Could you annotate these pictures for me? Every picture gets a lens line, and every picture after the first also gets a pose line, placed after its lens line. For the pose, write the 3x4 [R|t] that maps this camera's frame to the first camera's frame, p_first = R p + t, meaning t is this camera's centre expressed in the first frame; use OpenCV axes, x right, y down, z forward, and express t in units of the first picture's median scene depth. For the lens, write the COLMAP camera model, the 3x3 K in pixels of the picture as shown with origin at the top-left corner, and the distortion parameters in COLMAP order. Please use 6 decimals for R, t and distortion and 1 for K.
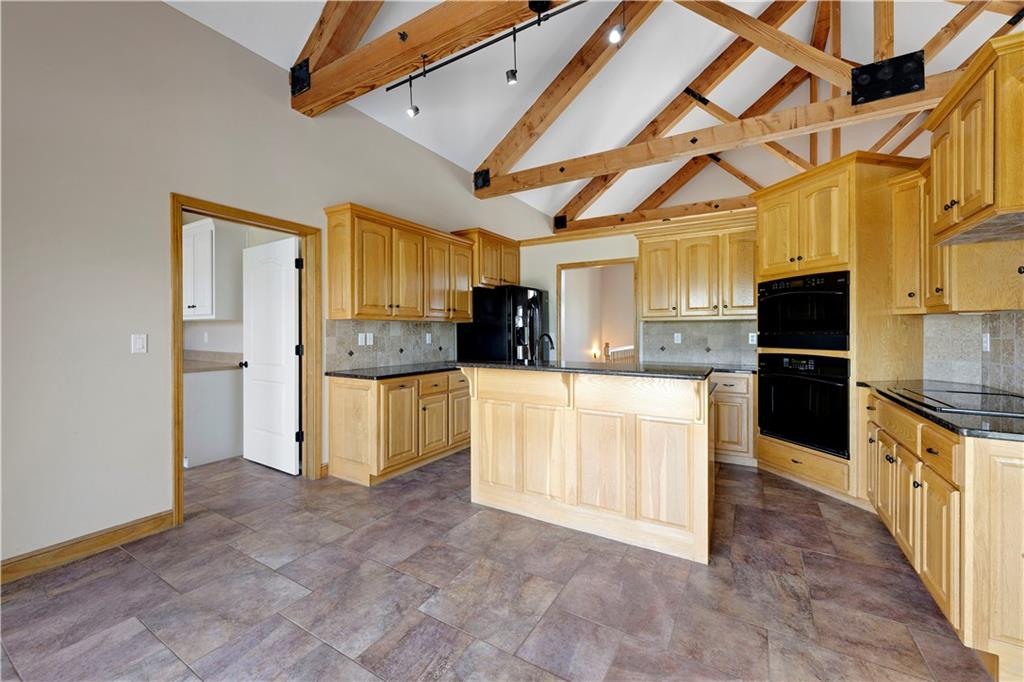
lens RADIAL K [[406.3, 0, 515.6], [0, 406.3, 337.9], [0, 0, 1]] dist [-0.001080, -0.000021]
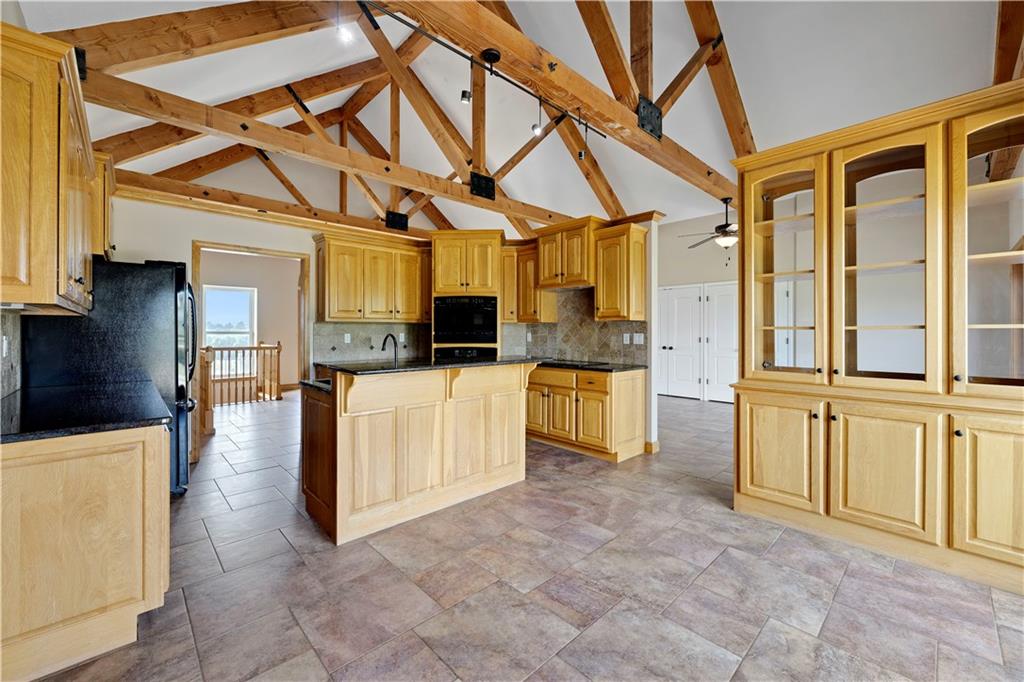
lens RADIAL K [[406.3, 0, 504.2], [0, 406.3, 338.5], [0, 0, 1]] dist [-0.001080, -0.000021]
pose [[0.281267, -0.013857, 0.959529, -0.946049], [0.015209, 0.999835, 0.009981, -0.006144], [-0.959509, 0.011786, 0.281432, 0.559218]]
